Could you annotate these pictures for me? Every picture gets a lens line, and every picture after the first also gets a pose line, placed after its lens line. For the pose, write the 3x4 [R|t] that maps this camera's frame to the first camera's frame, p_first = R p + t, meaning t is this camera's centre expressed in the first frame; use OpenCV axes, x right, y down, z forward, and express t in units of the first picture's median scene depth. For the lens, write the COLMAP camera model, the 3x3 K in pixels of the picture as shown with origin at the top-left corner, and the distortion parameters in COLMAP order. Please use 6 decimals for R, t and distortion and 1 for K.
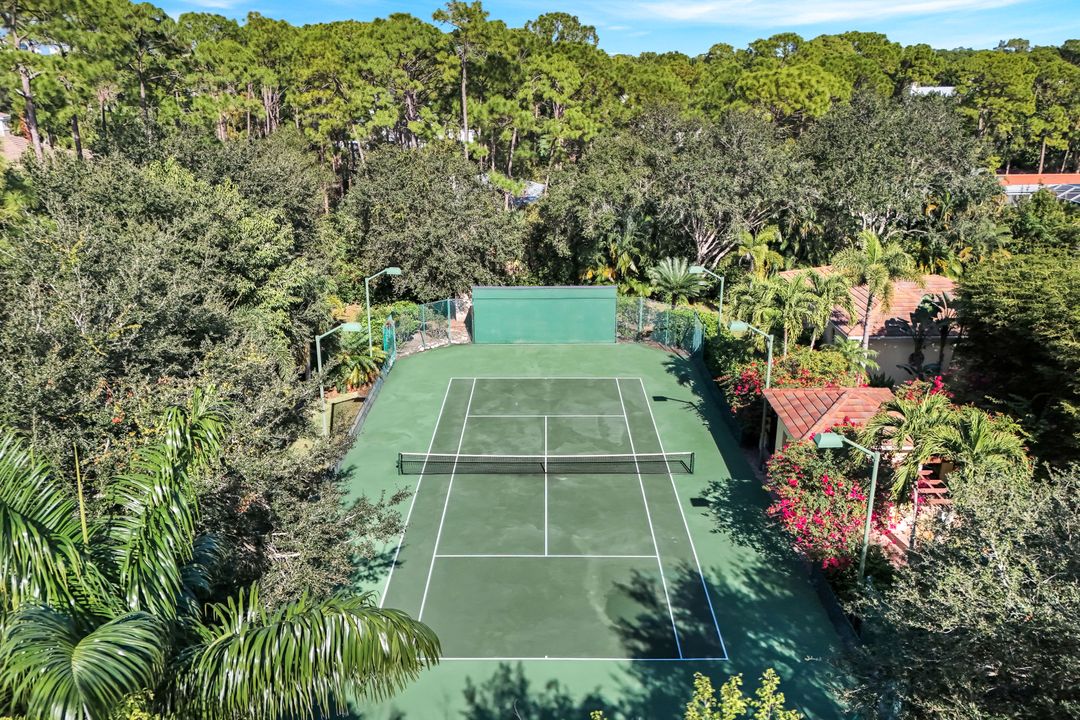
lens RADIAL K [[819.2, 0, 542.4], [0, 819.2, 297.9], [0, 0, 1]] dist [0.077292, -0.074373]
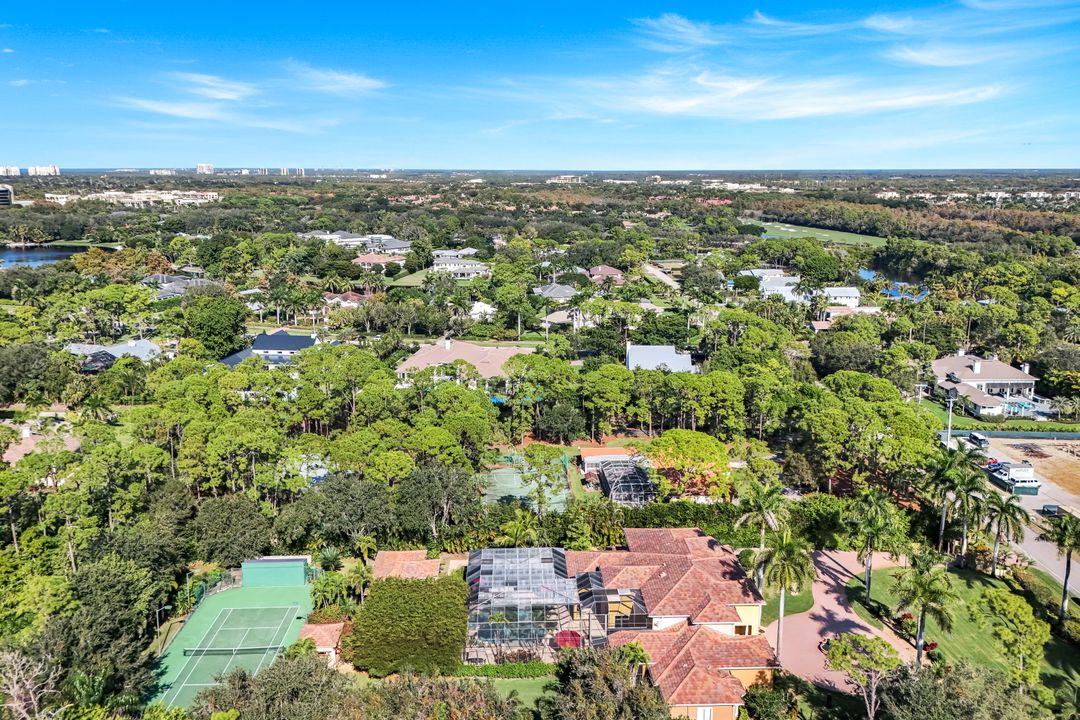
lens RADIAL K [[819.2, 0, 542.4], [0, 819.2, 297.9], [0, 0, 1]] dist [0.077292, -0.074373]
pose [[0.999452, 0.007190, 0.032316, 1.074404], [-0.003208, 0.992571, -0.121628, -0.749280], [-0.032950, 0.121458, 0.992050, -2.318969]]
